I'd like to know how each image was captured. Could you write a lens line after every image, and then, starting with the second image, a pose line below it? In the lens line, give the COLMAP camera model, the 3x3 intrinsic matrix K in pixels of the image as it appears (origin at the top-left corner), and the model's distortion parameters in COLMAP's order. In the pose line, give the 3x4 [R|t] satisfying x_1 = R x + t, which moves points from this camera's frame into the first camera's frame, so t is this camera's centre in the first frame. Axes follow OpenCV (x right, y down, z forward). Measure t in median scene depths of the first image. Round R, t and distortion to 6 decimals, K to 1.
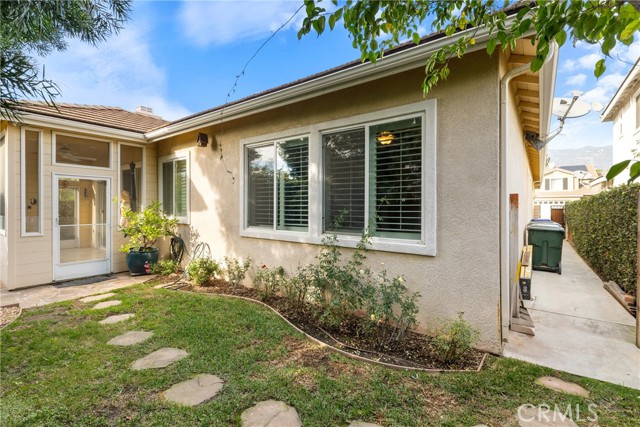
lens RADIAL K [[286.2, 0, 323.5], [0, 286.2, 208.8], [0, 0, 1]] dist [0.001238, -0.000049]
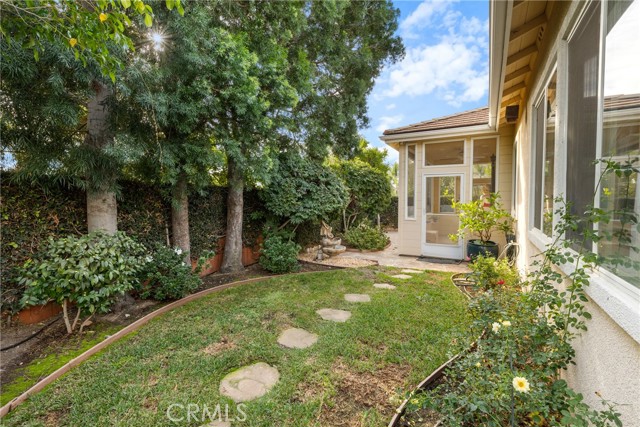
lens RADIAL K [[286.2, 0, 322.3], [0, 286.2, 211.6], [0, 0, 1]] dist [0.001238, -0.000049]
pose [[0.108210, 0.032966, -0.993581, 0.511550], [-0.012103, 0.999420, 0.031842, 0.020129], [0.994054, 0.008579, 0.108546, 0.616772]]
